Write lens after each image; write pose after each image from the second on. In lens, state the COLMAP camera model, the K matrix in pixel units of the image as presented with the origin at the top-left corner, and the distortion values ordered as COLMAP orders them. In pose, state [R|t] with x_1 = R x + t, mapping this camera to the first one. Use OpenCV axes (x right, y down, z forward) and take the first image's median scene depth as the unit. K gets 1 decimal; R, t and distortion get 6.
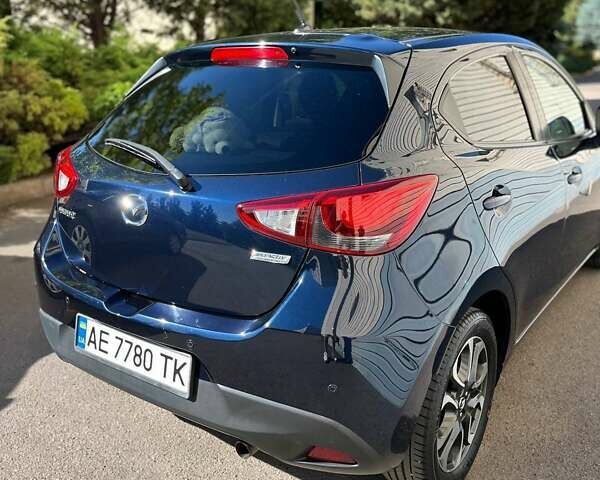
lens RADIAL K [[620.6, 0, 300.0], [0, 620.6, 240.0], [0, 0, 1]] dist [0.020568, 0.007384]
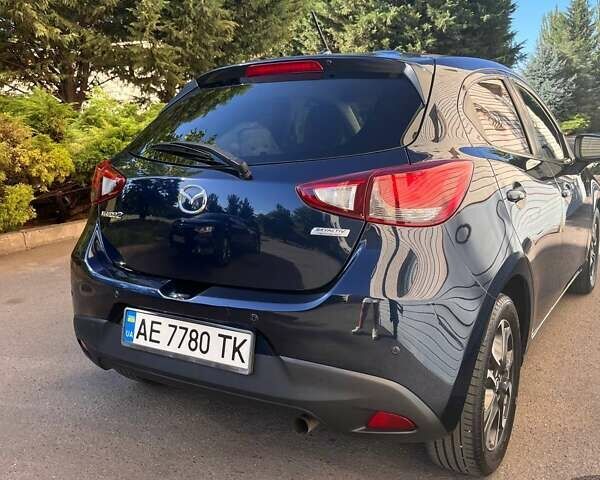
lens RADIAL K [[620.6, 0, 300.0], [0, 620.6, 240.0], [0, 0, 1]] dist [0.020568, 0.007384]
pose [[0.997017, -0.016189, 0.075462, -0.151321], [0.025332, 0.992229, -0.121822, 0.143730], [-0.072903, 0.123370, 0.989679, -0.051702]]
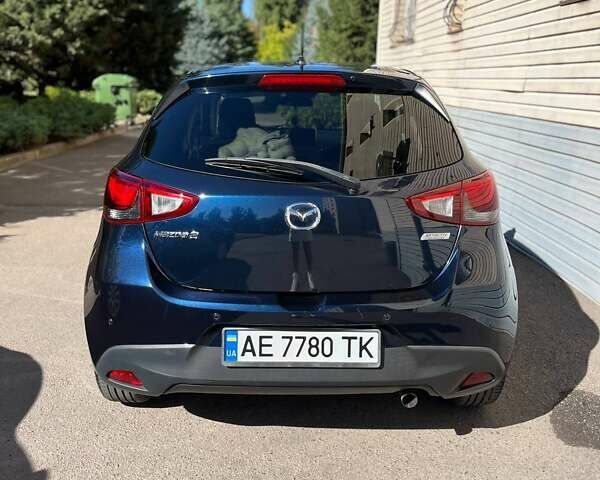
lens RADIAL K [[612.3, 0, 300.0], [0, 612.3, 240.0], [0, 0, 1]] dist [0.081763, -0.166462]
pose [[0.805283, -0.126332, 0.579275, -0.846803], [0.152358, 0.988318, 0.003738, -0.009752], [-0.572980, 0.085247, 0.815123, 0.099505]]
